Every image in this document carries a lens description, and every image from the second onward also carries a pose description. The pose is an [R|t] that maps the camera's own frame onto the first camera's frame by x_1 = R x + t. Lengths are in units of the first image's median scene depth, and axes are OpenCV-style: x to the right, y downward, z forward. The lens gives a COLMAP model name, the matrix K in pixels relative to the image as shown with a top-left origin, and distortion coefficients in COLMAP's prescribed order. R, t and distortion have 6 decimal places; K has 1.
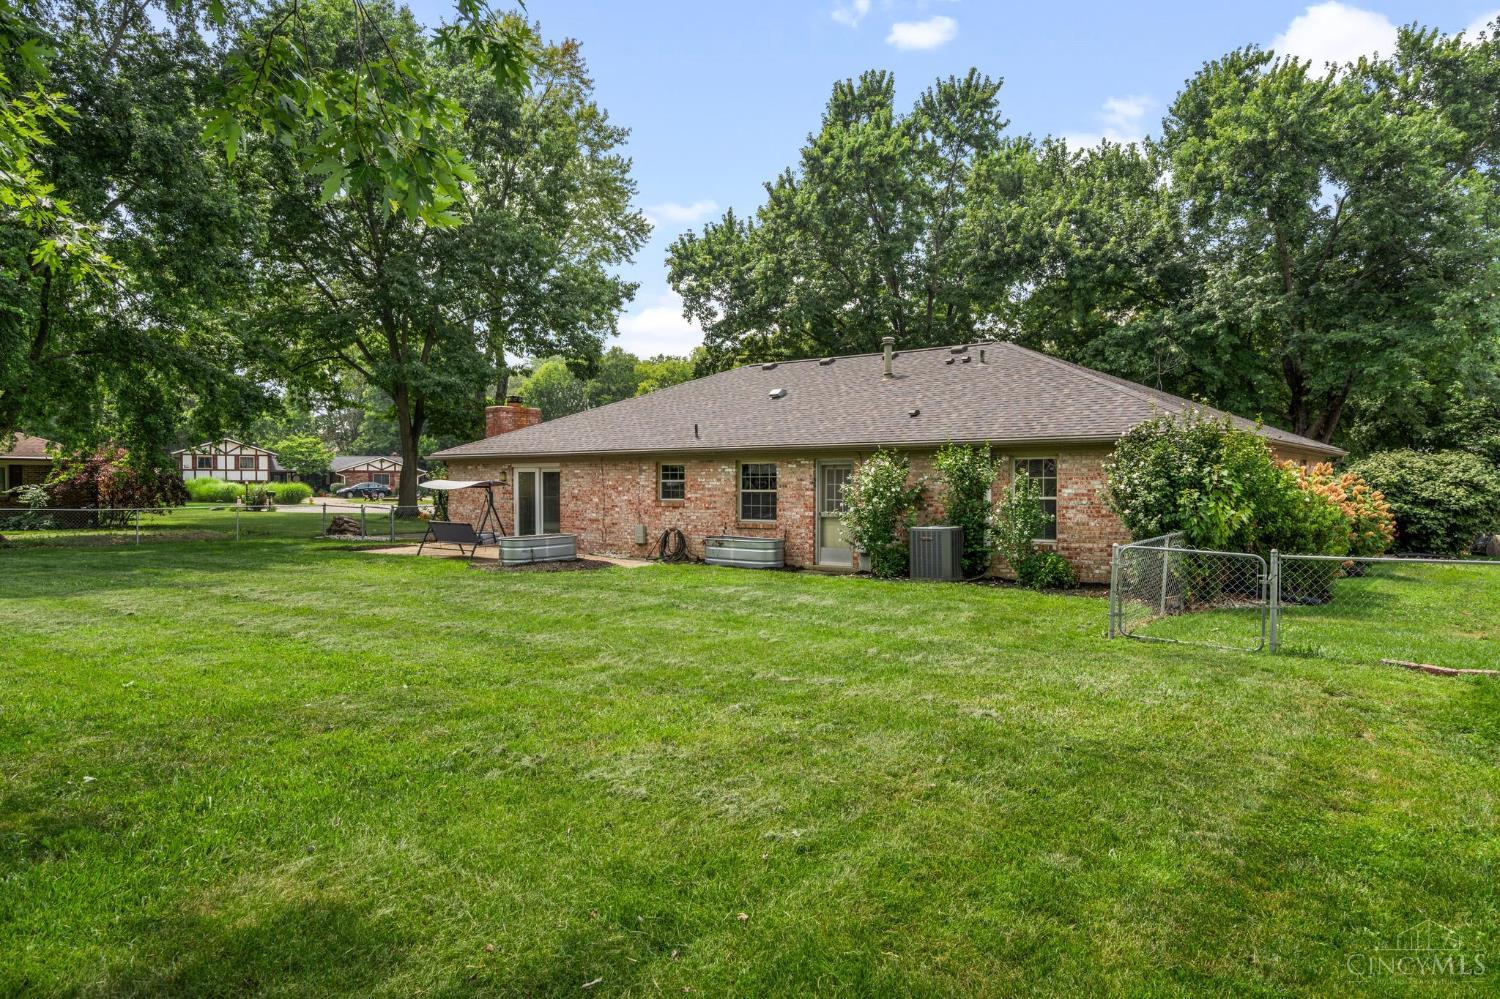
lens RADIAL K [[984.4, 0, 745.2], [0, 984.4, 501.2], [0, 0, 1]] dist [0.008501, -0.000882]
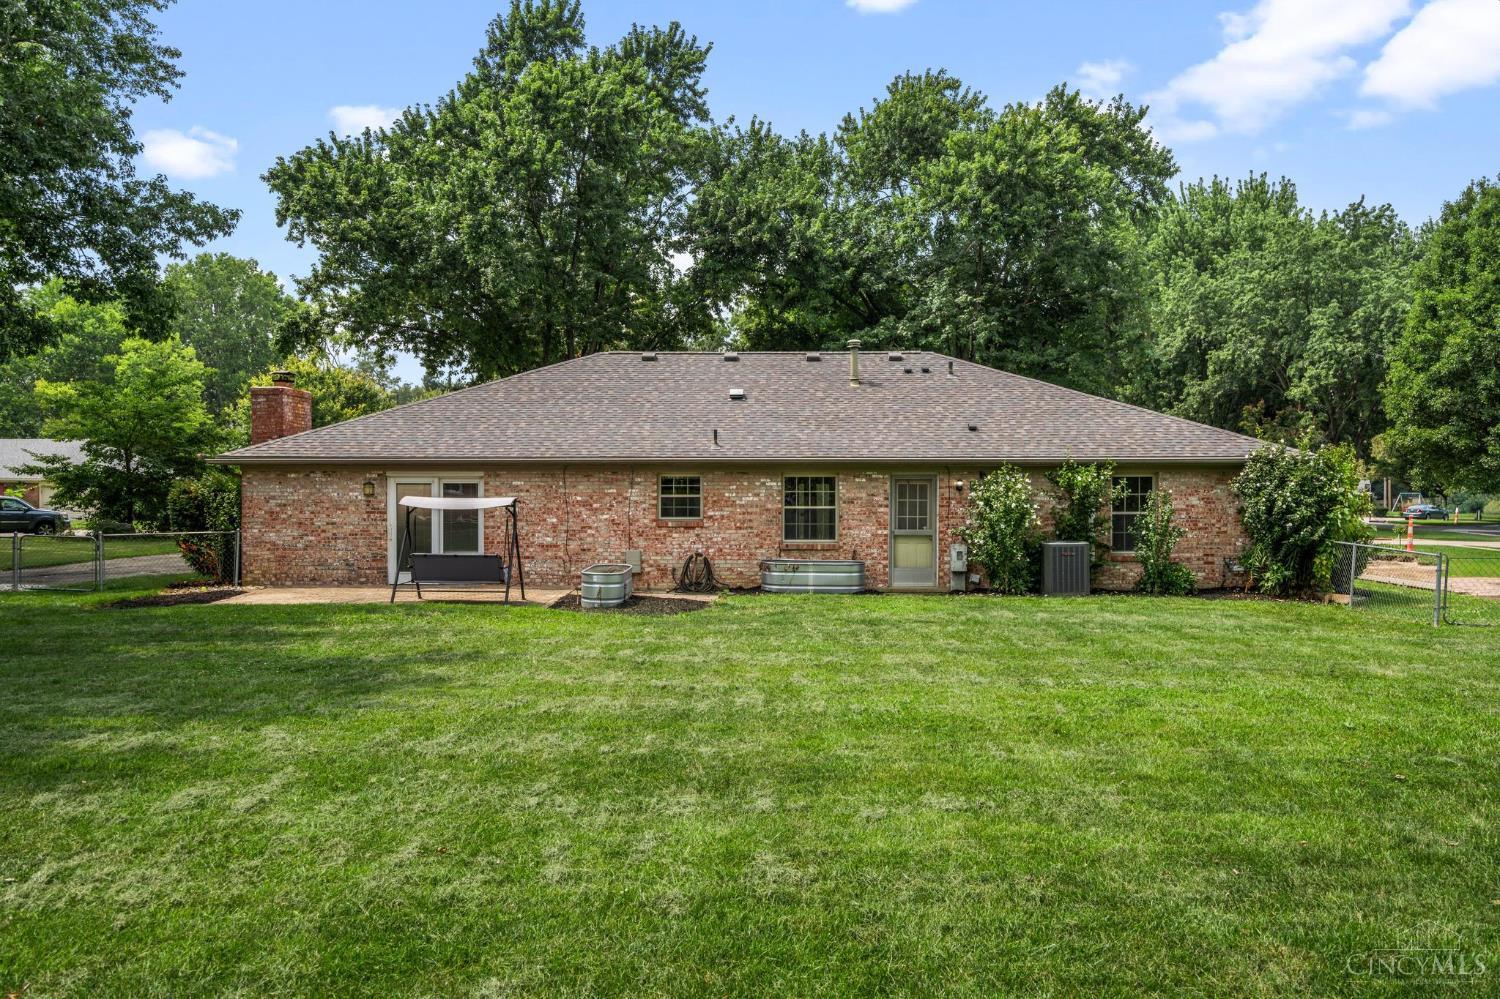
lens RADIAL K [[1249.9, 0, 755.6], [0, 1249.9, 495.2], [0, 0, 1]] dist [-0.008470, -0.000306]
pose [[0.799424, -0.003452, 0.600757, -0.681920], [0.010037, 0.999921, -0.007611, -0.013005], [-0.600683, 0.012114, 0.799396, 0.123937]]
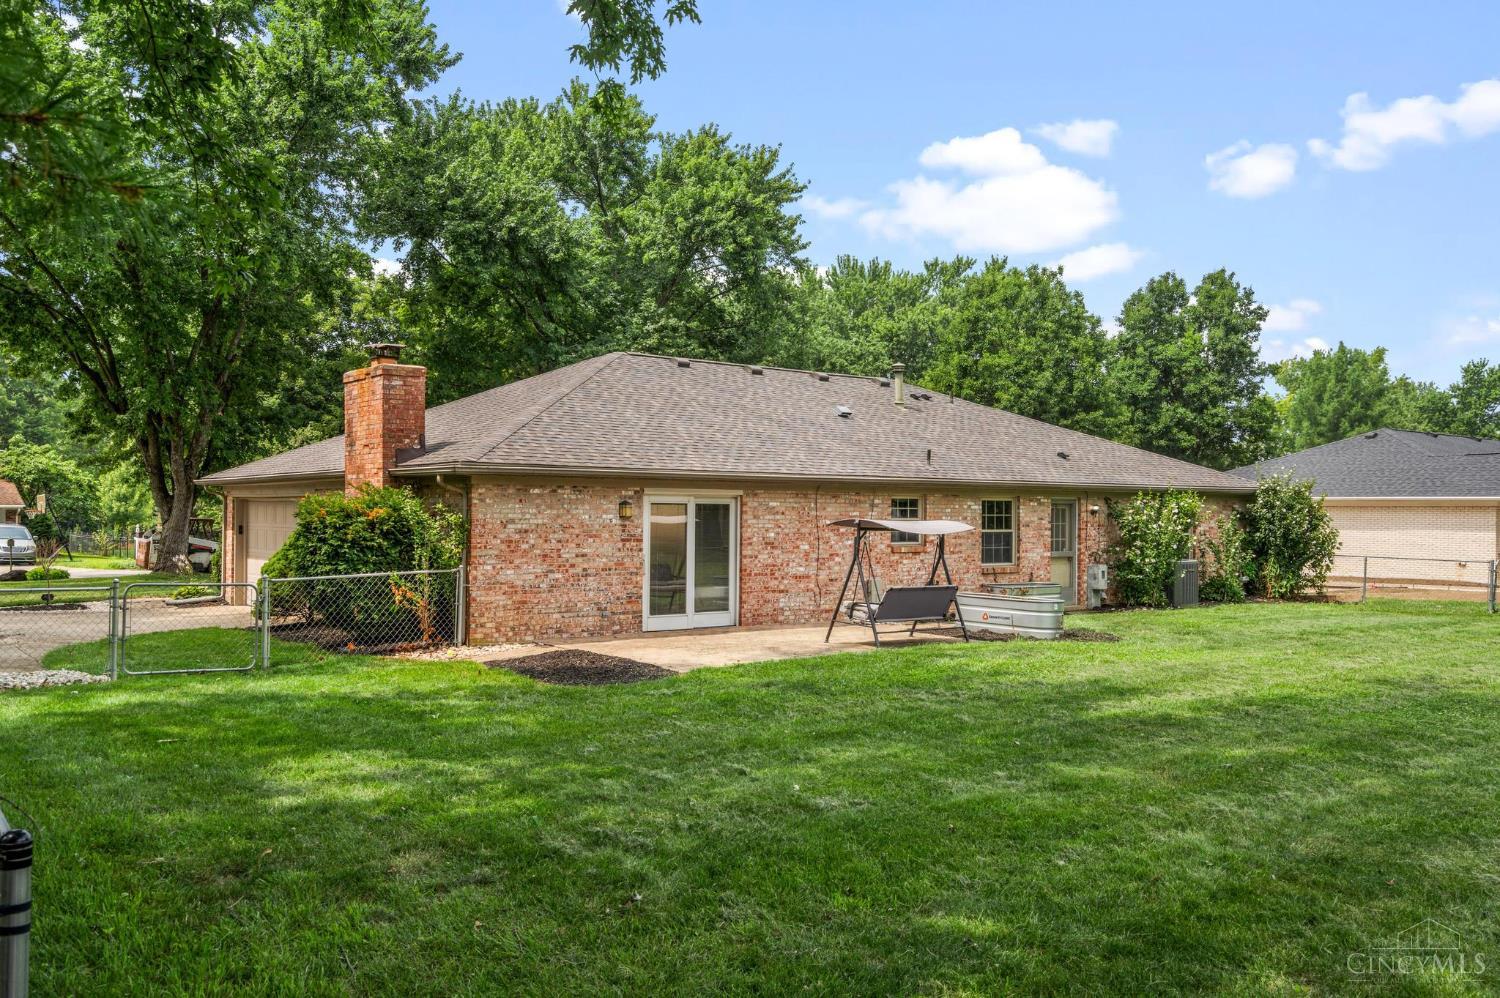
lens RADIAL K [[1249.9, 0, 747.6], [0, 1249.9, 500.9], [0, 0, 1]] dist [-0.008470, -0.000306]
pose [[0.239367, 0.011600, 0.970860, -1.098177], [0.012102, 0.999815, -0.014929, -0.022652], [-0.970854, 0.015323, 0.239182, 0.919430]]
